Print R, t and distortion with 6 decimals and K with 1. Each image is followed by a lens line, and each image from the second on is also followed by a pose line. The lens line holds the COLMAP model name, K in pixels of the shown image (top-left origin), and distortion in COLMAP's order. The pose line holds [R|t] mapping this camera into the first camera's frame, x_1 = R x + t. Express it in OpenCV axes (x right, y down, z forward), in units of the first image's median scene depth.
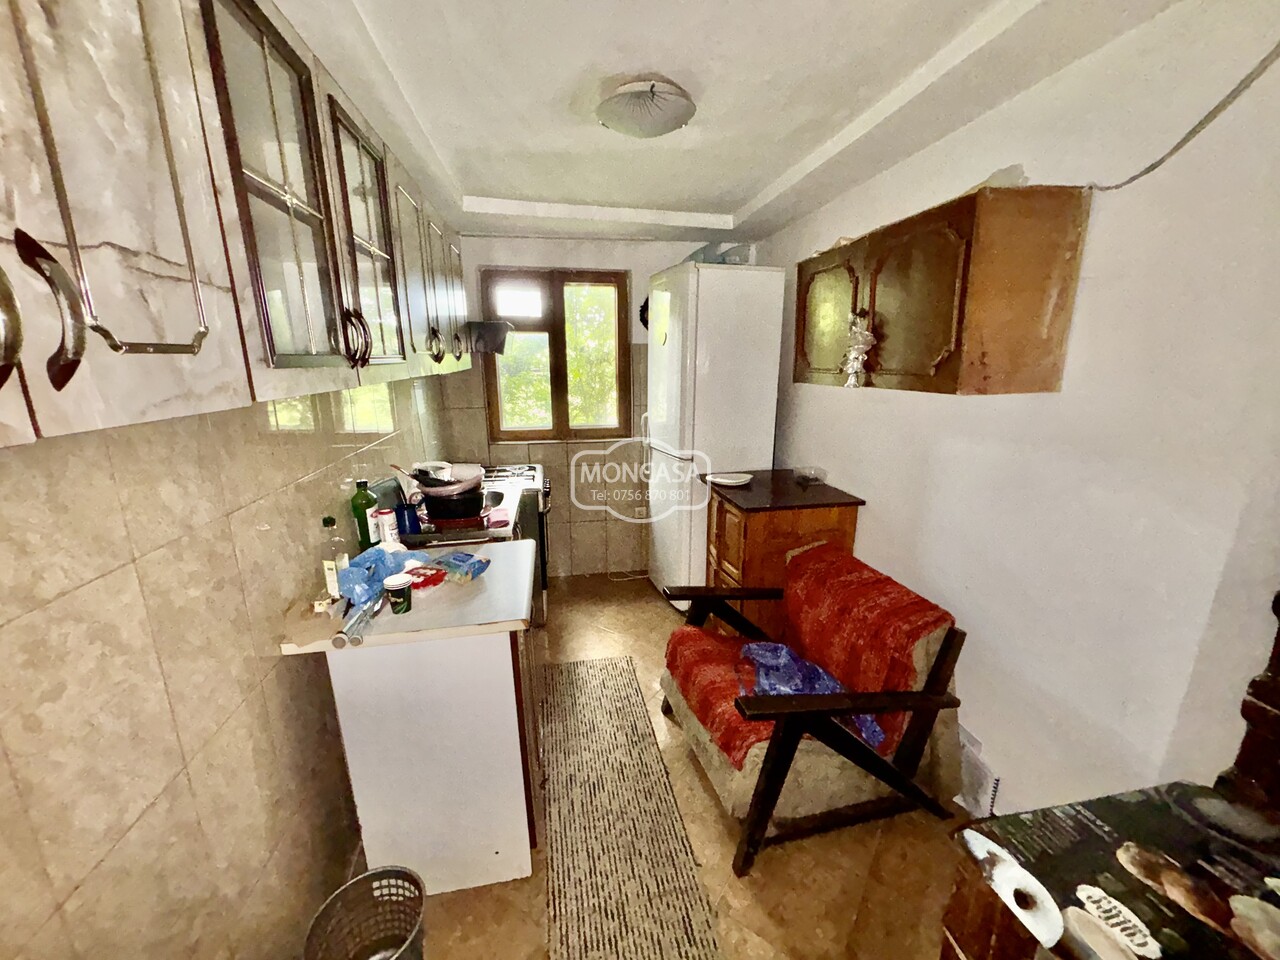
lens RADIAL K [[509.6, 0, 640.4], [0, 509.6, 483.0], [0, 0, 1]] dist [0.003772, -0.000461]
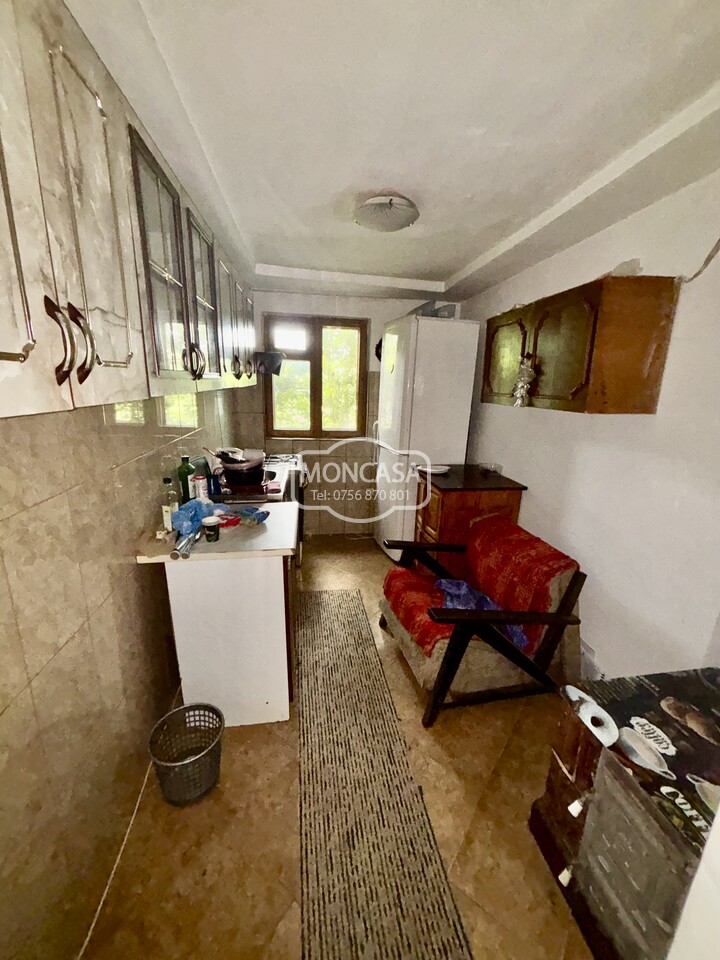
lens RADIAL K [[382.2, 0, 362.0], [0, 382.2, 480.3], [0, 0, 1]] dist [0.003772, -0.000461]
pose [[0.998891, 0.042196, -0.020889, -0.002211], [-0.041963, 0.999053, 0.011488, 0.033789], [0.021354, -0.010599, 0.999716, -0.122090]]
